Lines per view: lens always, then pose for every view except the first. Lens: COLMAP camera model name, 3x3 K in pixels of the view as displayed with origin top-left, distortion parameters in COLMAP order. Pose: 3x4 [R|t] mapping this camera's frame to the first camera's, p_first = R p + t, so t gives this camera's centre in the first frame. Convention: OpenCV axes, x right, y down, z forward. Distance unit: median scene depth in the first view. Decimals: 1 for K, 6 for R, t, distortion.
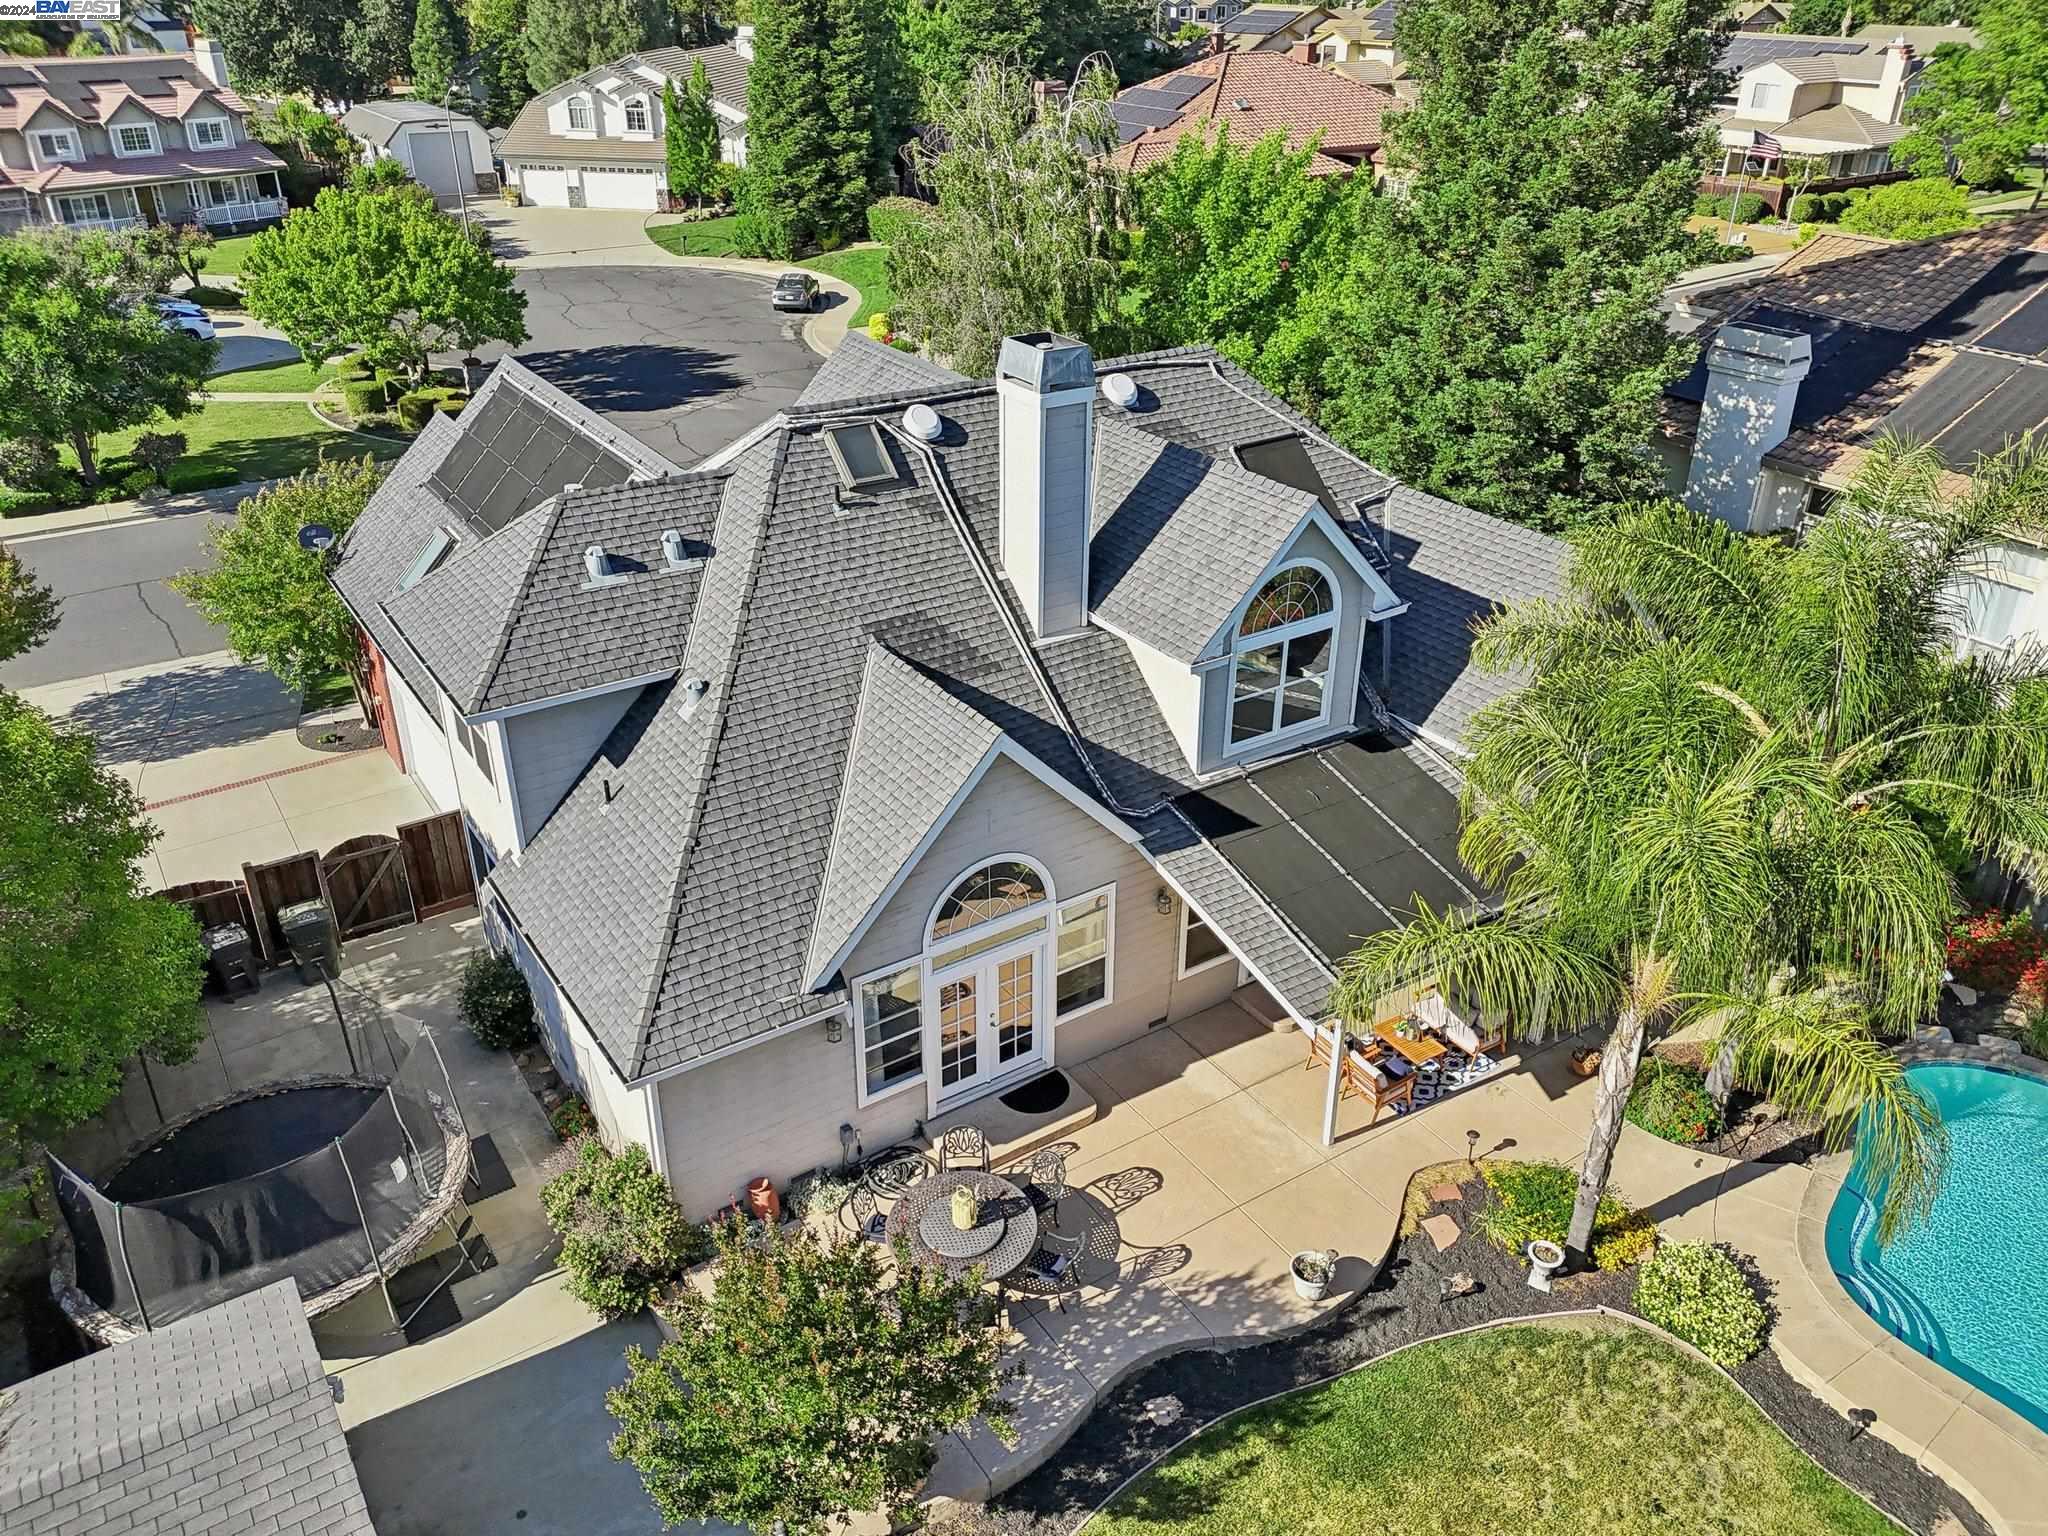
lens RADIAL K [[1508.6, 0, 1035.4], [0, 1508.6, 776.4], [0, 0, 1]] dist [0.039946, 0.005207]
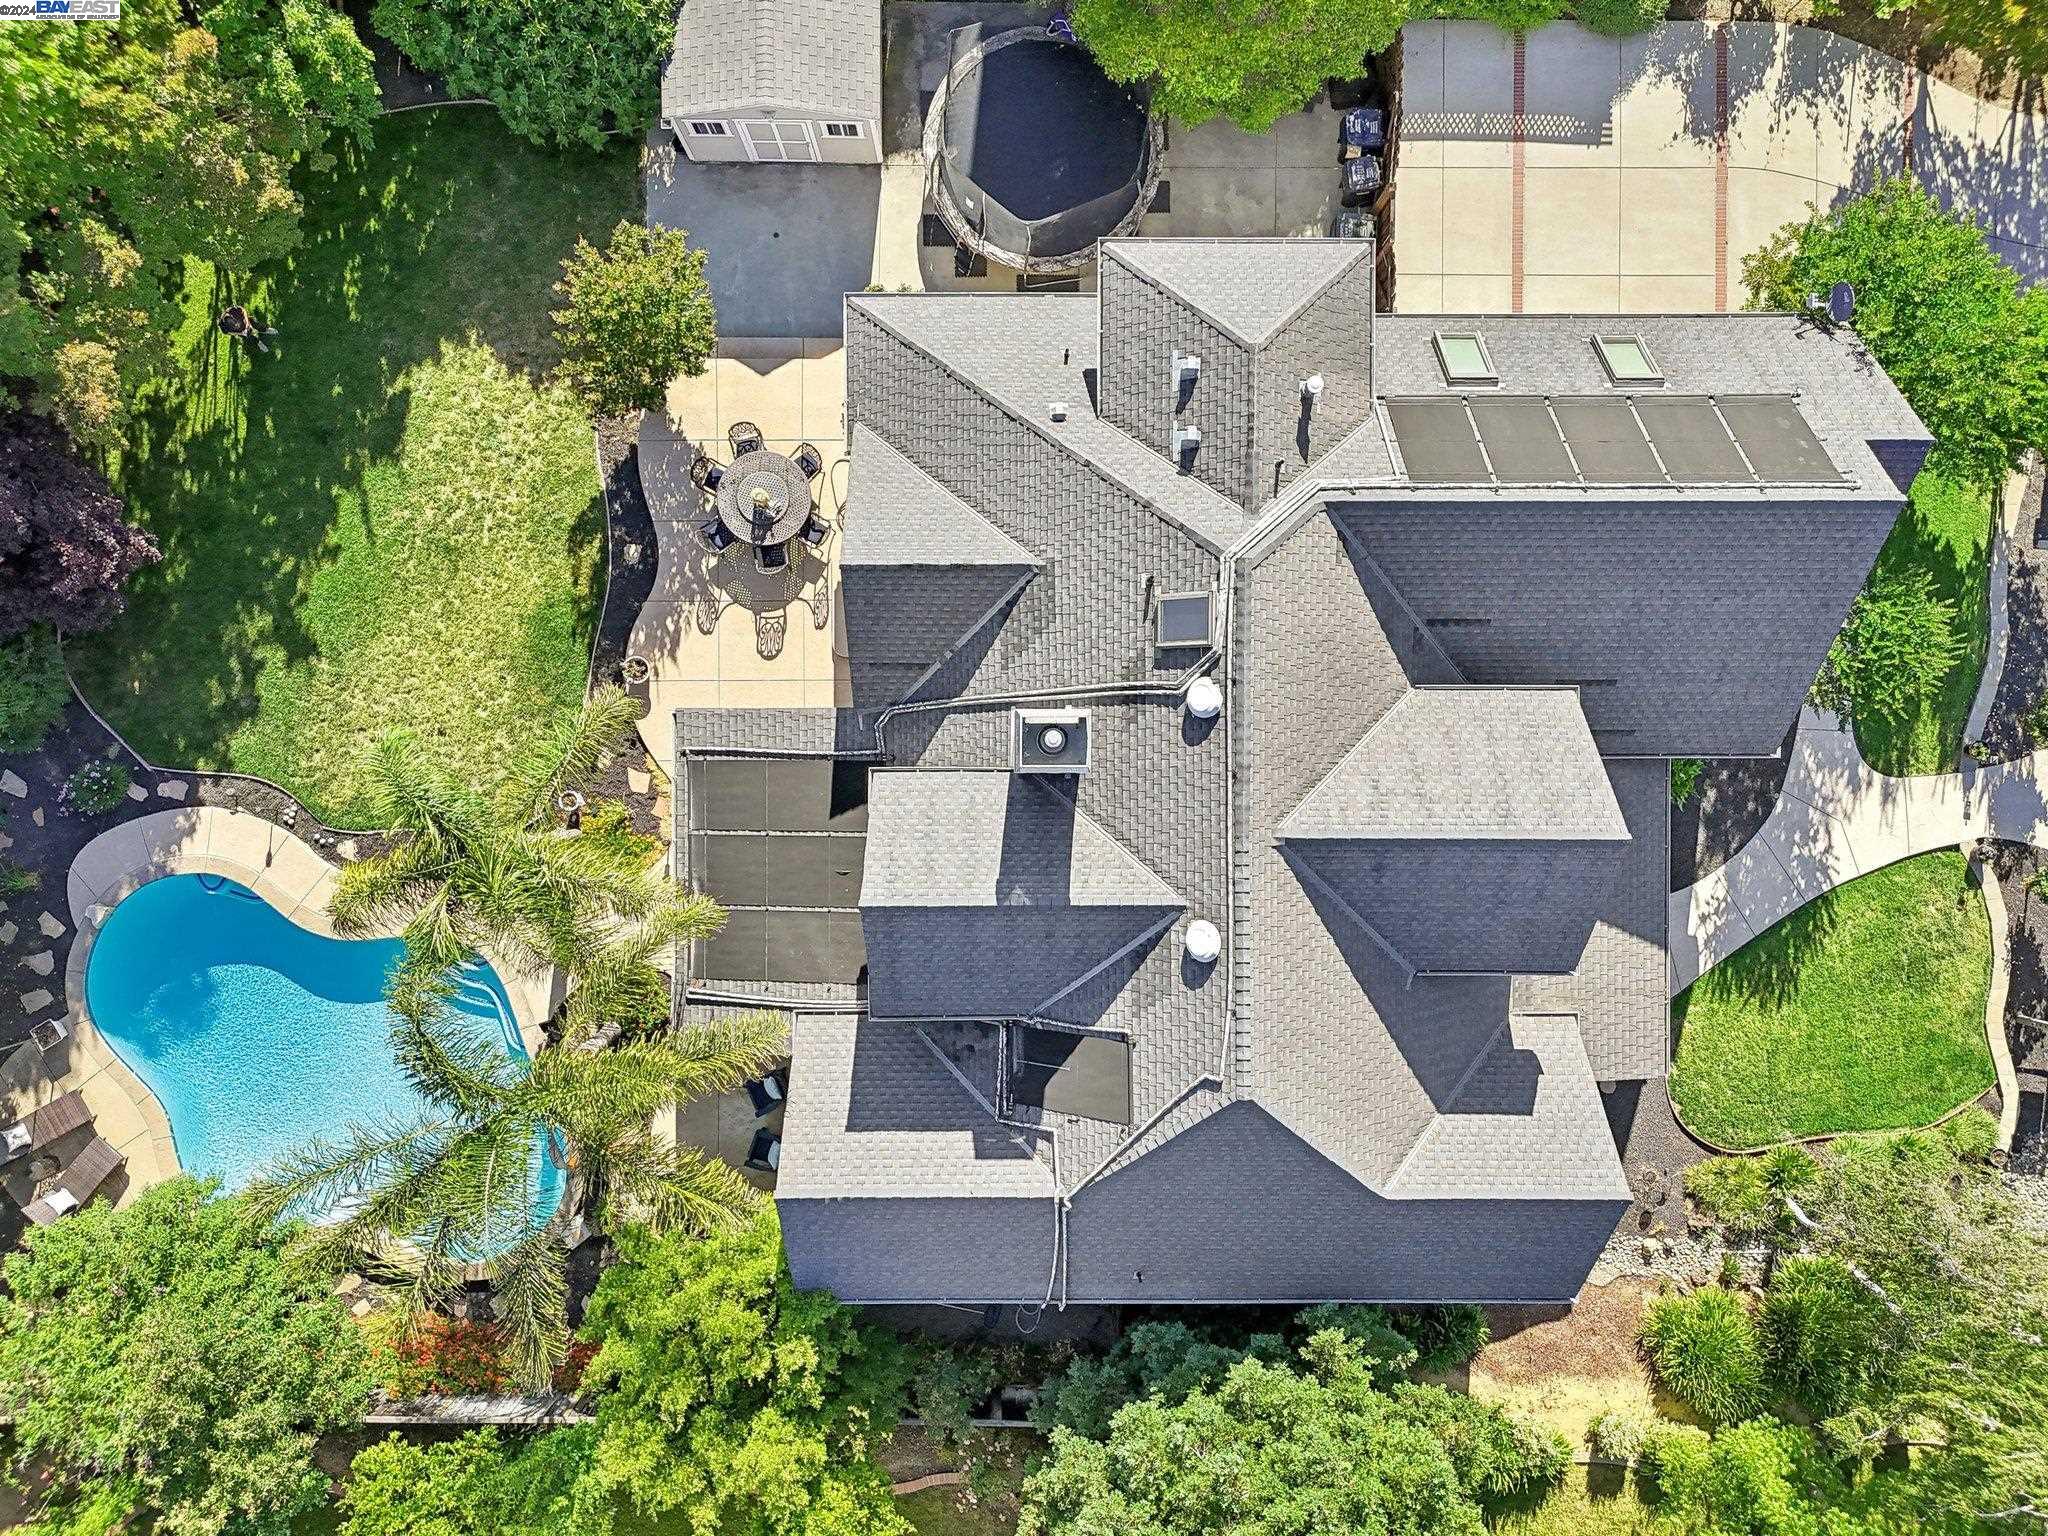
lens RADIAL K [[1508.6, 0, 1029.9], [0, 1508.6, 761.3], [0, 0, 1]] dist [0.039946, 0.005207]
pose [[-0.557291, 0.830223, -0.012535, 0.040886], [-0.425792, -0.272789, 0.862721, -1.171752], [0.712831, 0.486124, 0.505526, 0.484635]]
